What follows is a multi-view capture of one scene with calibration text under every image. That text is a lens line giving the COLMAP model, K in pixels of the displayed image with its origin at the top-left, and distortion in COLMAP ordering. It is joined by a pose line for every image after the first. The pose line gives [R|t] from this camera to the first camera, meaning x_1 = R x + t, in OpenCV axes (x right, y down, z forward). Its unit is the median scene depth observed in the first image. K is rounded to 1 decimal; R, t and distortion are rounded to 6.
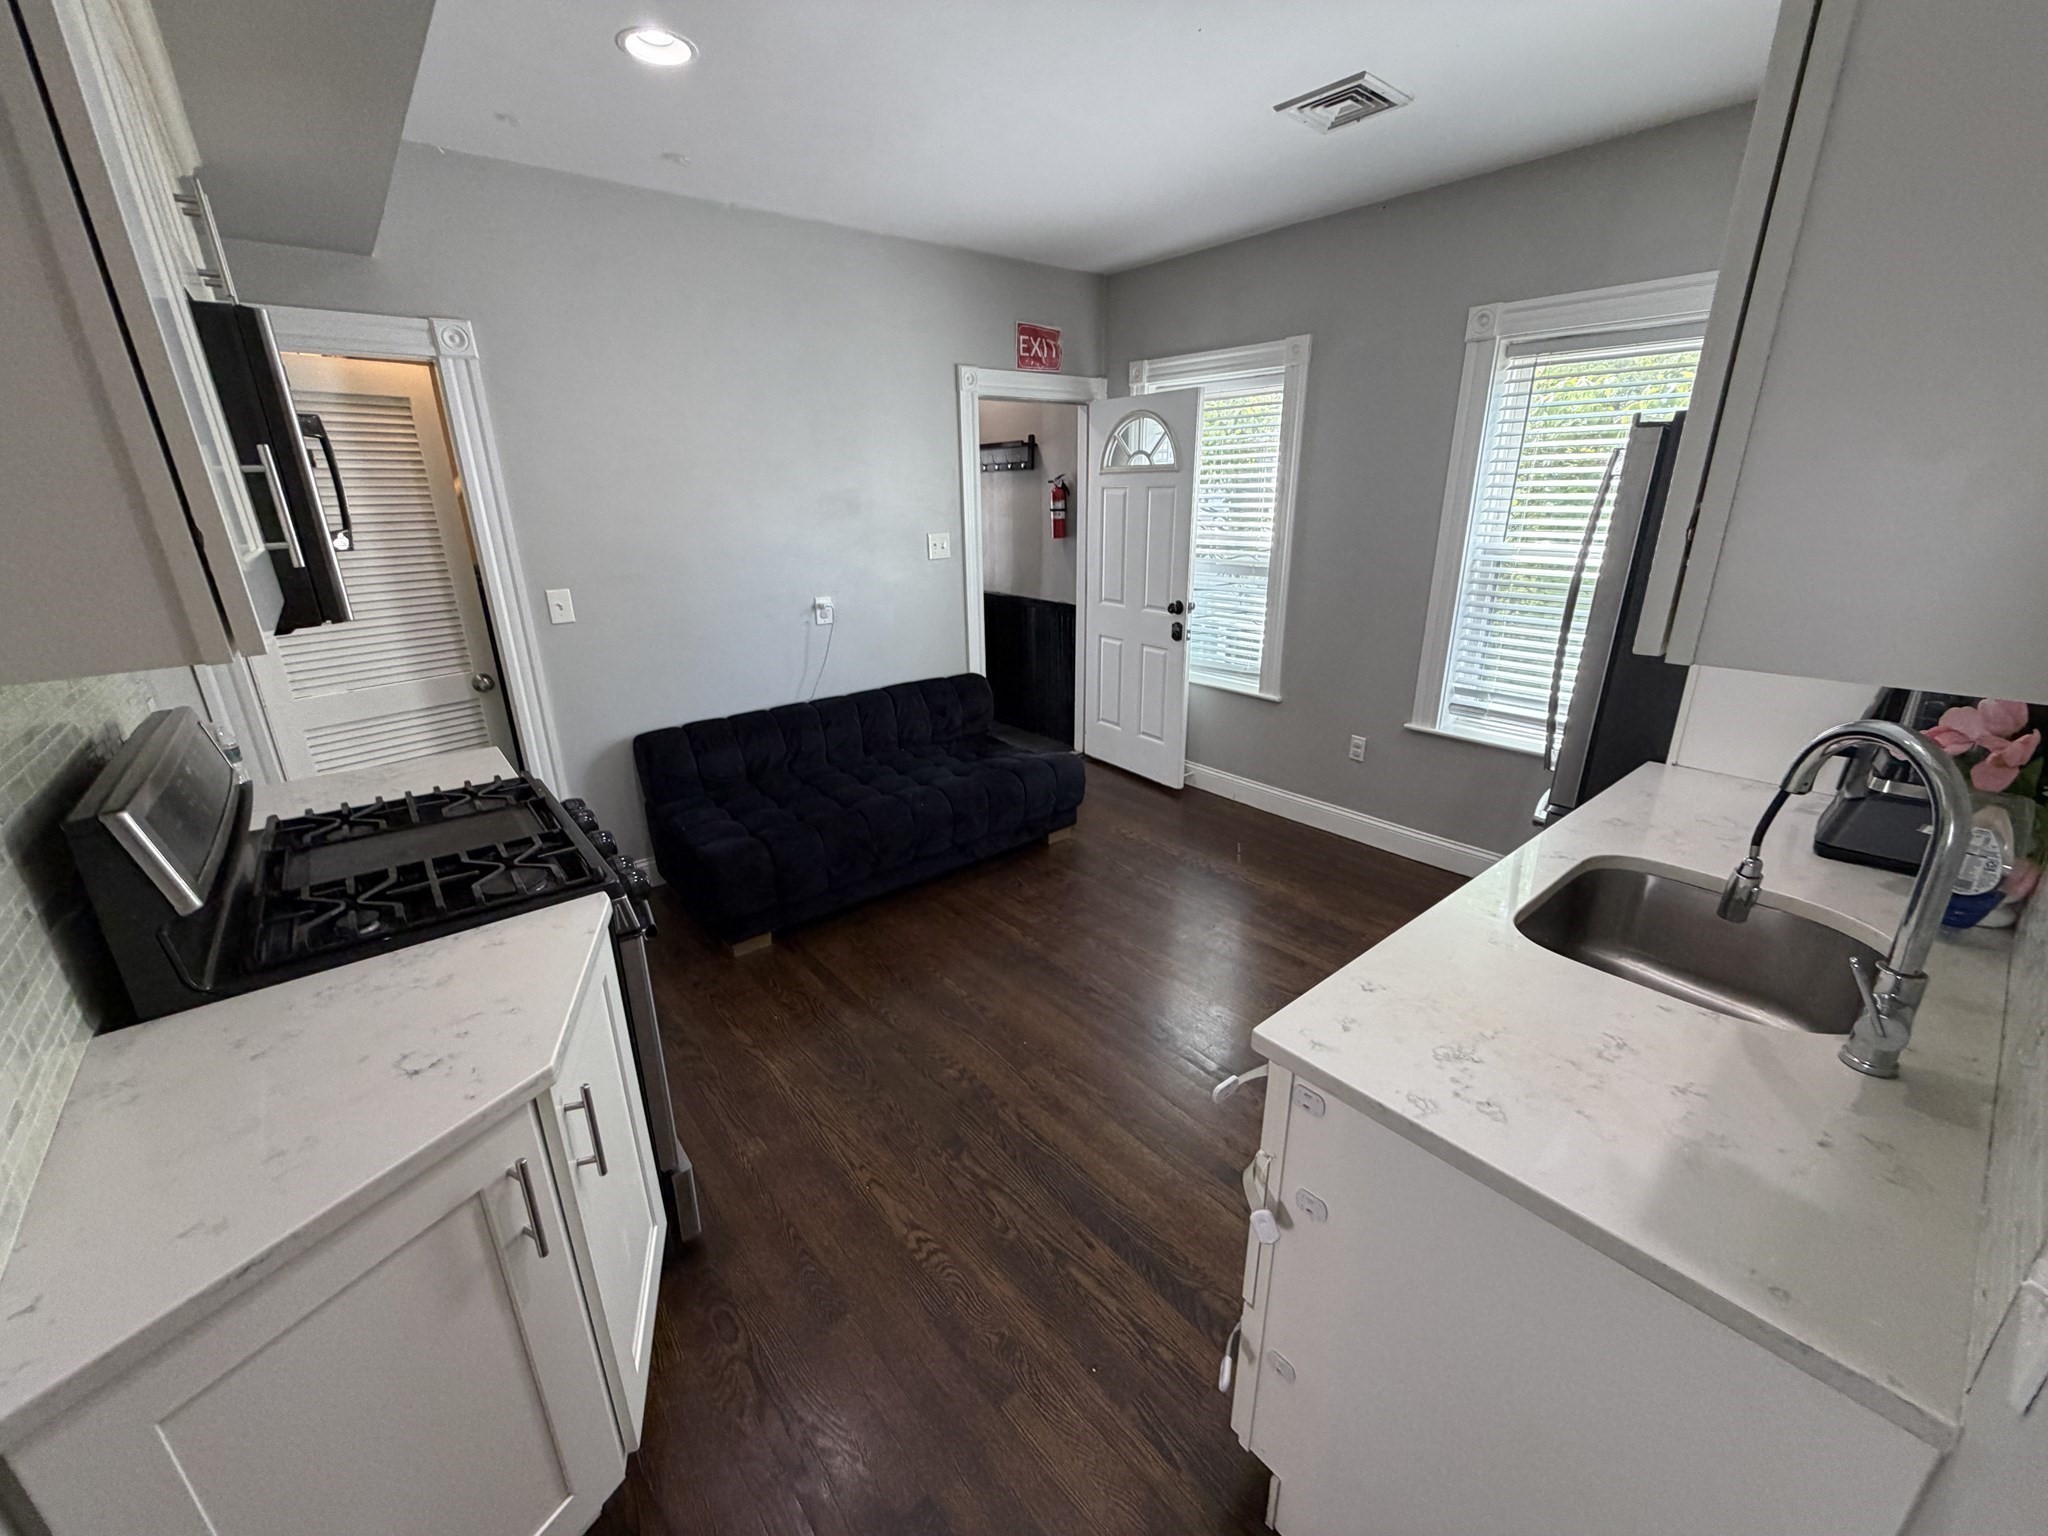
lens RADIAL K [[816.2, 0, 1021.2], [0, 816.2, 766.4], [0, 0, 1]] dist [-0.003717, 0.000644]
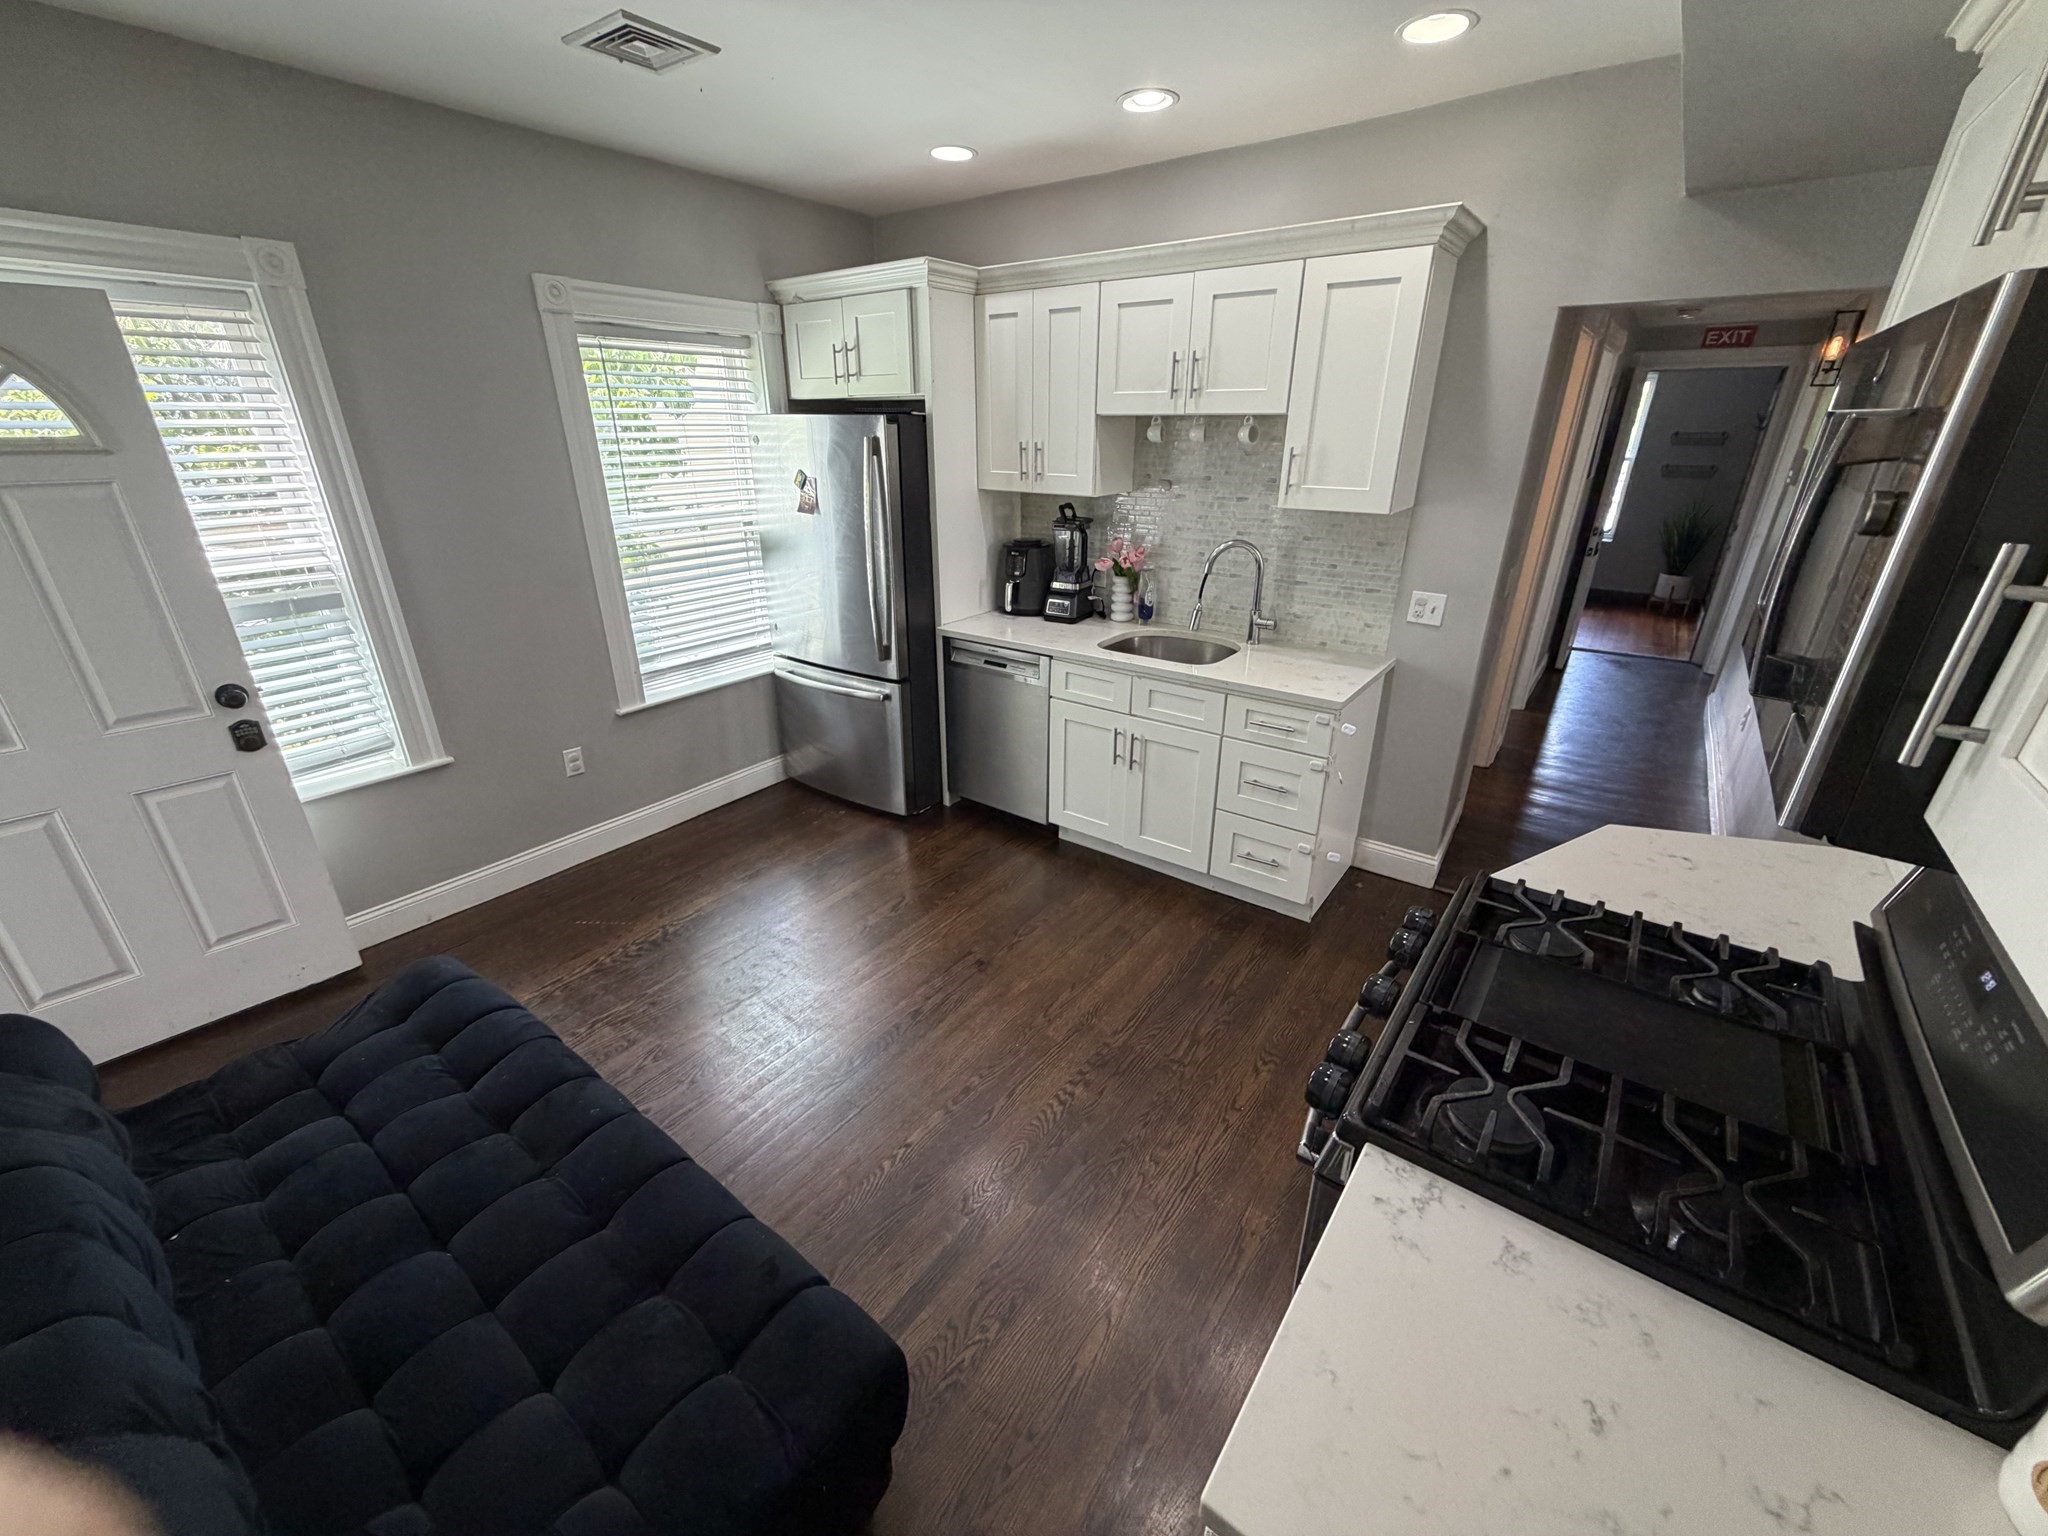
lens RADIAL K [[816.2, 0, 1012.4], [0, 816.2, 764.8], [0, 0, 1]] dist [-0.003717, 0.000644]
pose [[-0.225109, -0.366798, 0.902655, -0.610743], [0.317552, 0.848228, 0.423874, -0.297866], [-0.921133, 0.382057, -0.074466, 0.759044]]
